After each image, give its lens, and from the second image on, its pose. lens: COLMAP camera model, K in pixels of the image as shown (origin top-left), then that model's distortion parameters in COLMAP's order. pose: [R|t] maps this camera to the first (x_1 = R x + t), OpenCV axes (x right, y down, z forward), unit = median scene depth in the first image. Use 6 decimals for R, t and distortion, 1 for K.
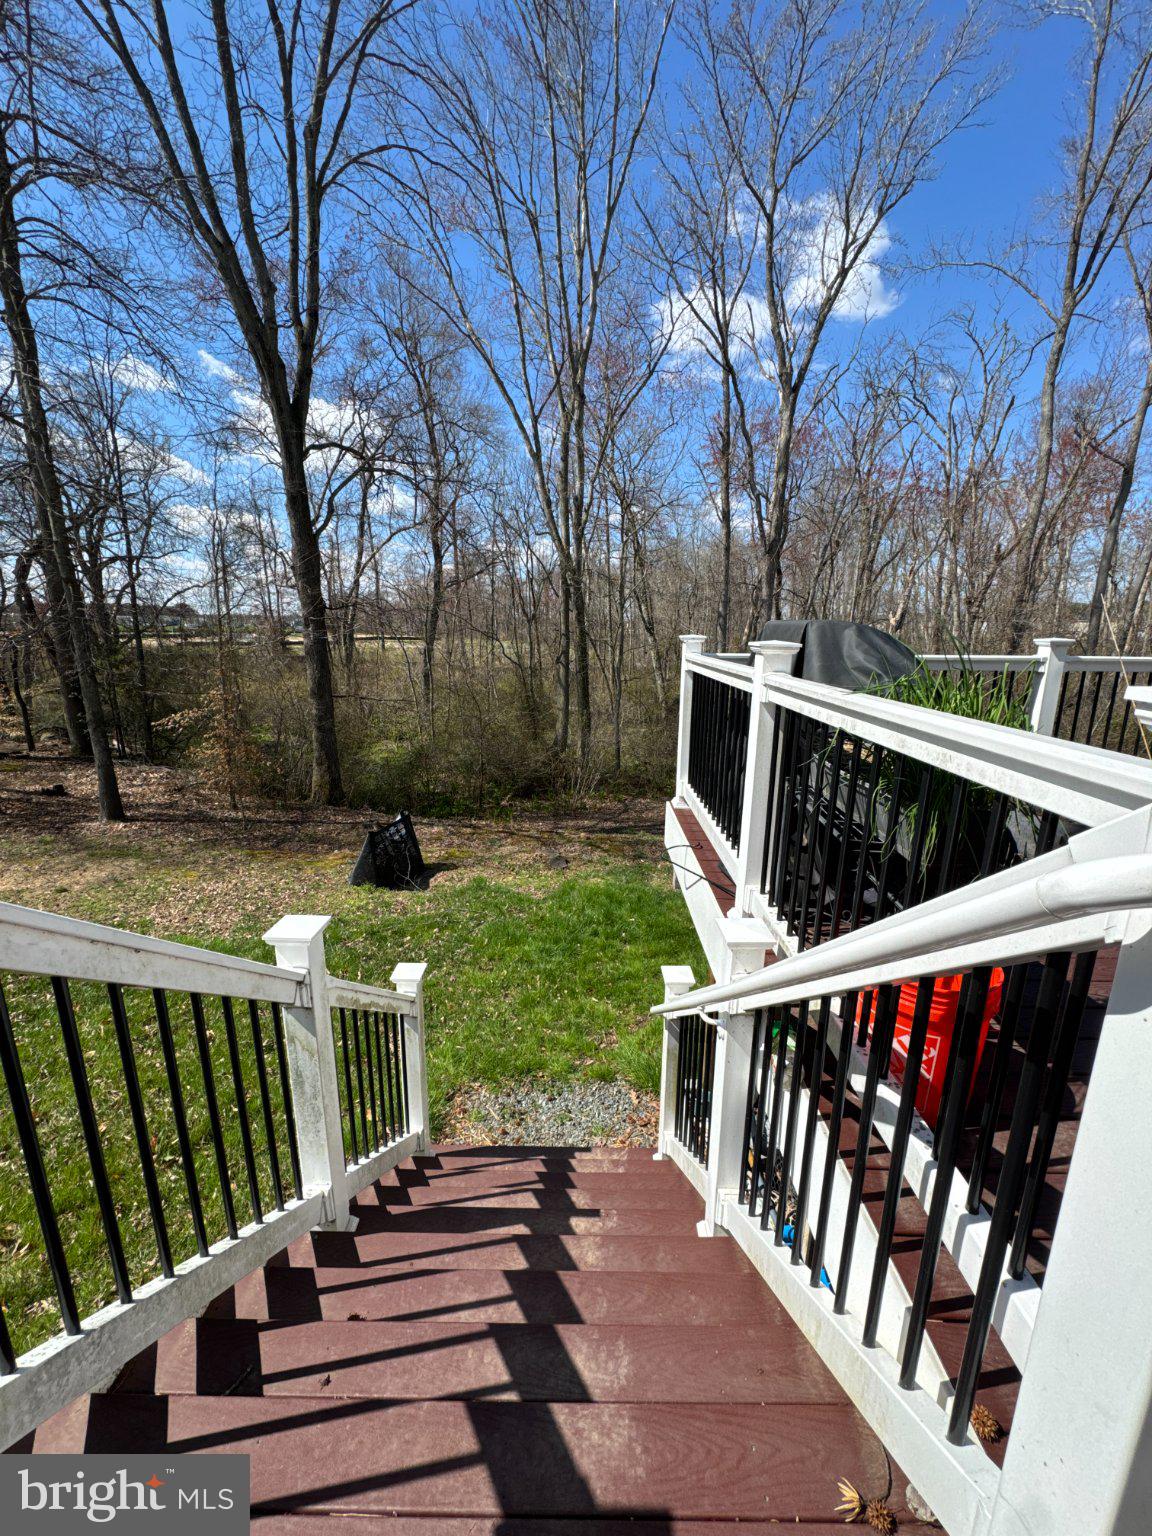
lens RADIAL K [[614.2, 0, 576.0], [0, 614.2, 768.0], [0, 0, 1]] dist [-0.000779, 0.000312]
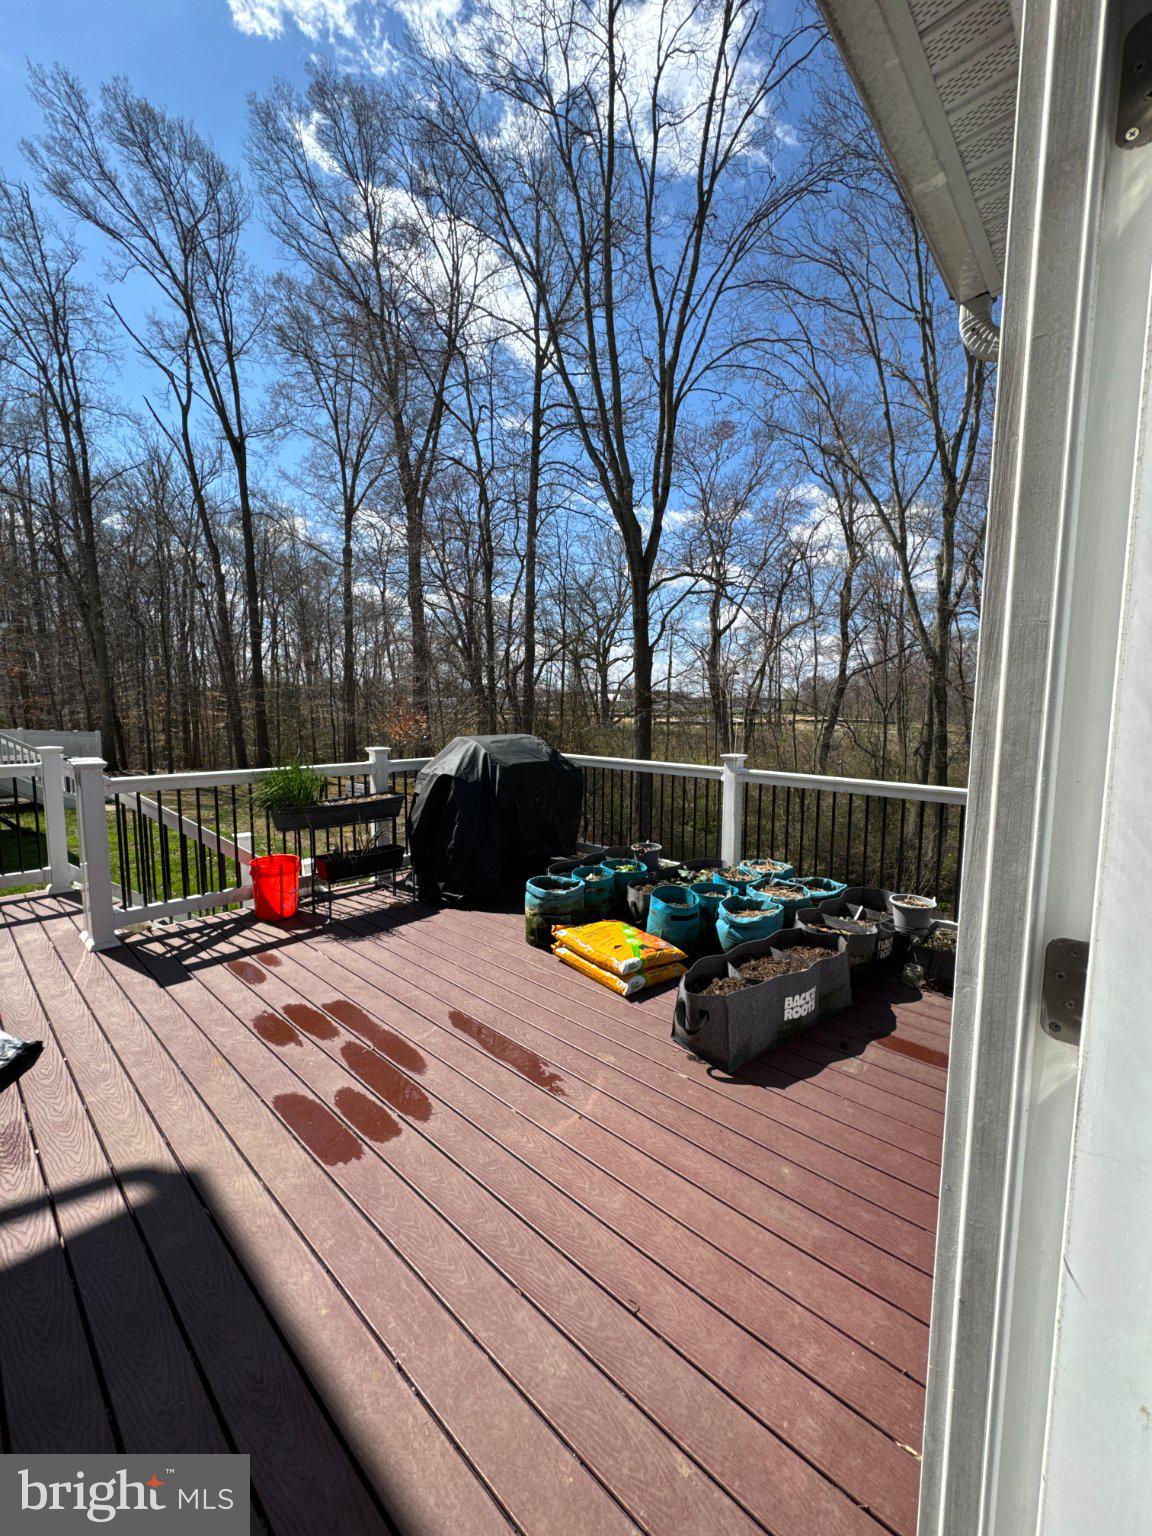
lens RADIAL K [[611.0, 0, 572.4], [0, 611.0, 761.2], [0, 0, 1]] dist [-0.000905, 0.000040]
pose [[0.739080, 0.063058, -0.670660, 0.227290], [-0.155719, 0.984635, -0.079025, -0.010007], [0.655372, 0.162840, 0.737543, -0.009070]]
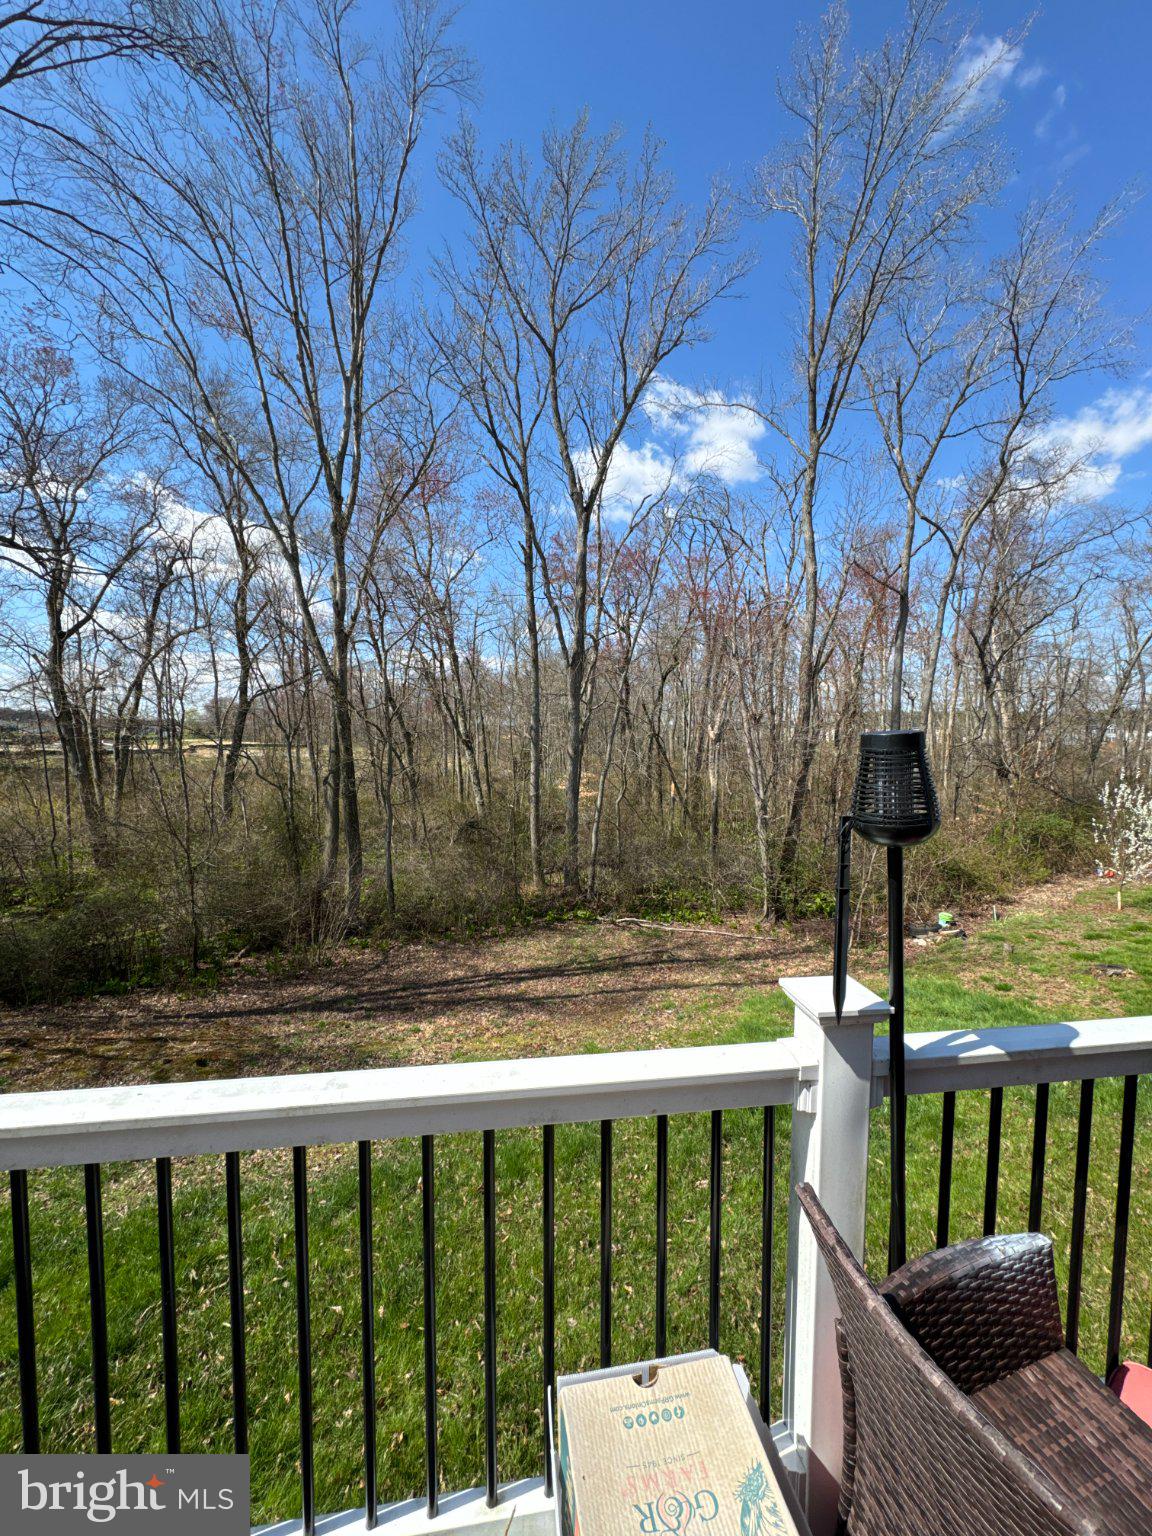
lens RADIAL K [[614.2, 0, 576.0], [0, 614.2, 768.0], [0, 0, 1]] dist [-0.000779, 0.000312]
pose [[0.987726, -0.008655, 0.155957, 0.205205], [0.034343, 0.986064, -0.162781, -0.045725], [-0.152375, 0.166139, 0.974259, 0.116561]]
